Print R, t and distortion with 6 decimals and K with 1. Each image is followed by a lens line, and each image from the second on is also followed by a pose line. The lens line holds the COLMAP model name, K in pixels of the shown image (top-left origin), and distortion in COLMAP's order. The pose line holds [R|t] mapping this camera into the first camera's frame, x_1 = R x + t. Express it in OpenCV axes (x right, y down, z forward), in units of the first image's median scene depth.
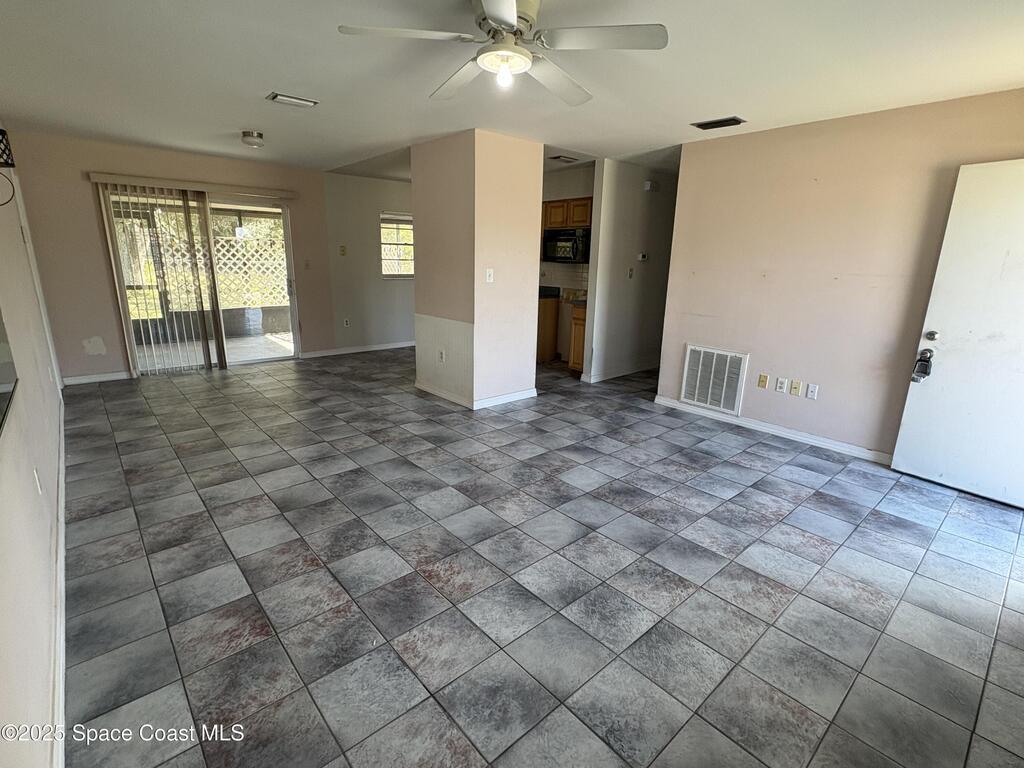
lens RADIAL K [[490.7, 0, 513.0], [0, 490.7, 382.9], [0, 0, 1]] dist [0.002403, 0.001947]
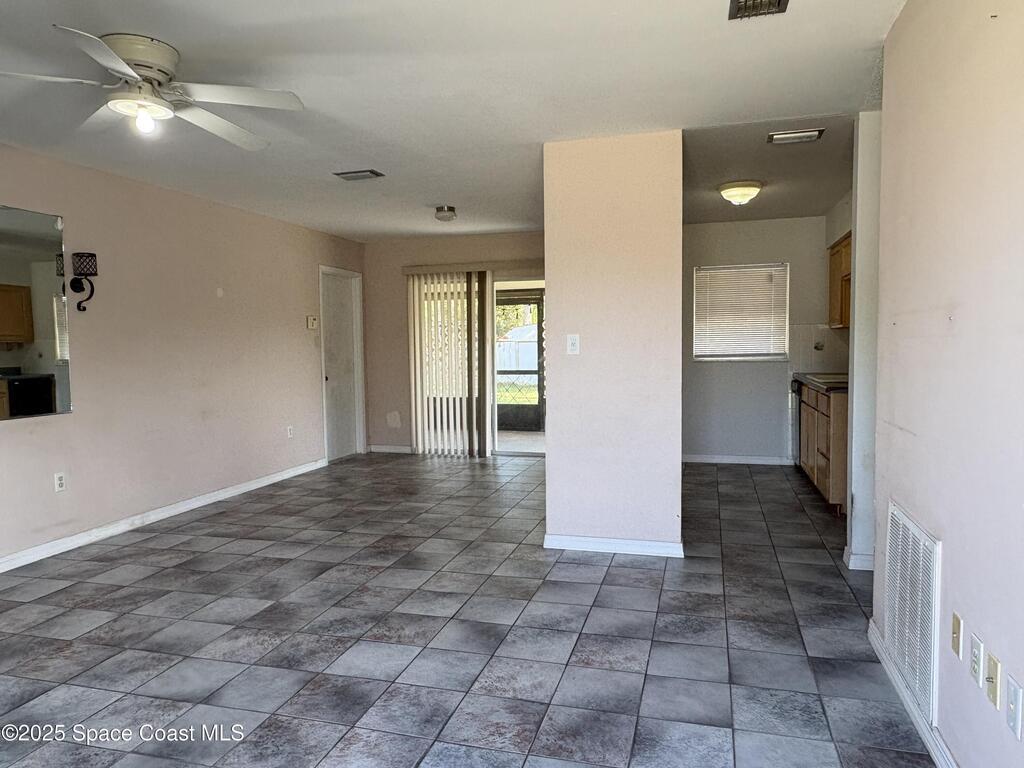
lens RADIAL K [[693.3, 0, 512.2], [0, 693.3, 390.9], [0, 0, 1]] dist [-0.007325, 0.011031]
pose [[0.538306, 0.026508, -0.842332, 0.842503], [-0.184353, 0.979002, -0.087005, -0.076364], [0.822338, 0.202122, 0.531890, 0.557356]]
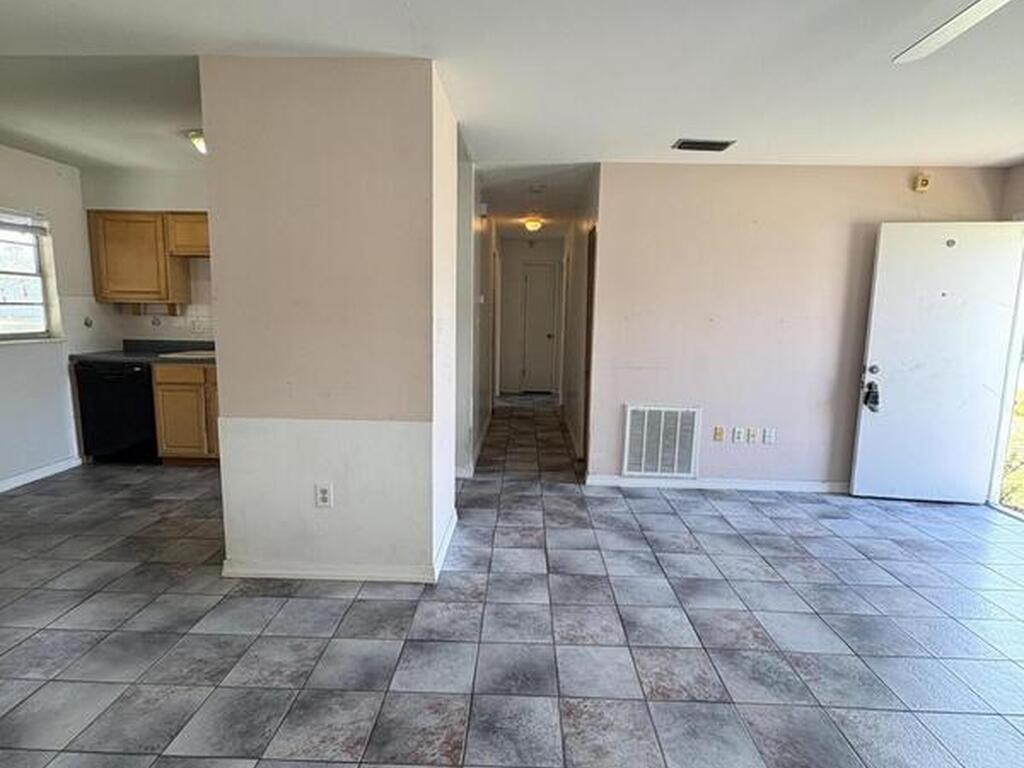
lens RADIAL K [[540.9, 0, 511.1], [0, 540.9, 384.8], [0, 0, 1]] dist [0.002190, 0.000204]
pose [[0.684693, -0.108560, 0.720701, -0.533319], [0.178158, 0.983776, -0.021070, -0.161662], [-0.706721, 0.142825, 0.692926, 0.651653]]
